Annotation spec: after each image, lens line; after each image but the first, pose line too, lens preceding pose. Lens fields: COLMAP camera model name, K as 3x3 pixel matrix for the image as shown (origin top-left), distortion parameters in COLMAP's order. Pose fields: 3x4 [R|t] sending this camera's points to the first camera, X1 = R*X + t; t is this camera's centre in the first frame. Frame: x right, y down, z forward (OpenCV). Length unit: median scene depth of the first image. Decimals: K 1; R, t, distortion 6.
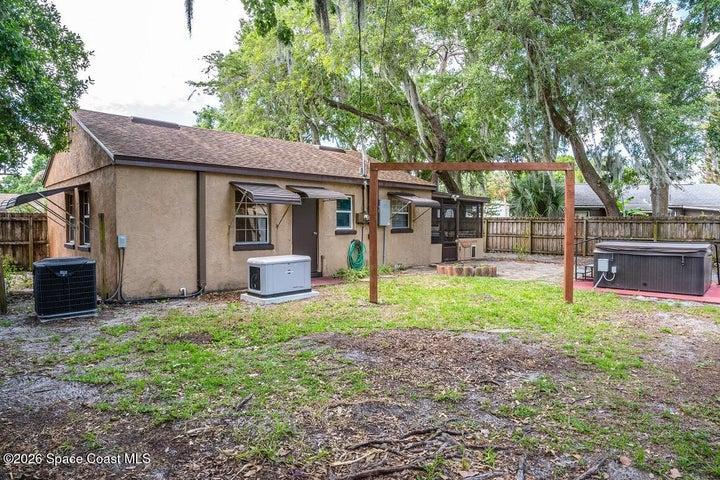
lens RADIAL K [[396.7, 0, 360.0], [0, 396.7, 240.0], [0, 0, 1]] dist [0.000007, -0.000012]
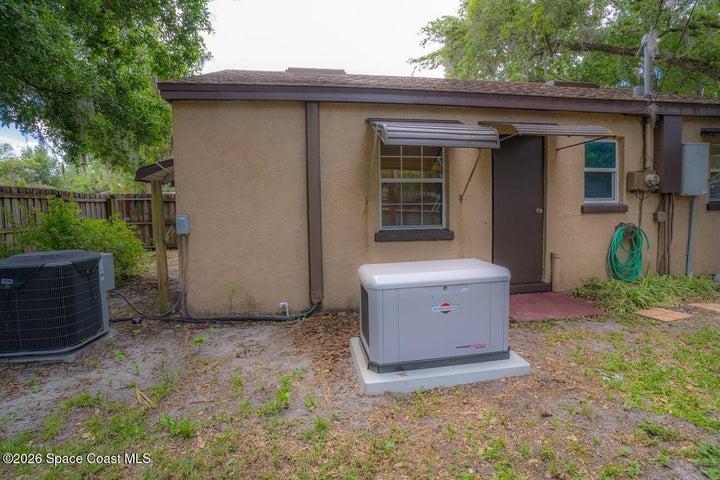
lens RADIAL K [[367.1, 0, 360.5], [0, 367.1, 226.8], [0, 0, 1]] dist [-0.025165, 0.000913]
pose [[0.822990, 0.015071, -0.567857, -0.029600], [-0.005787, 0.999819, 0.018148, -0.002853], [0.568027, -0.011649, 0.822927, 0.447387]]
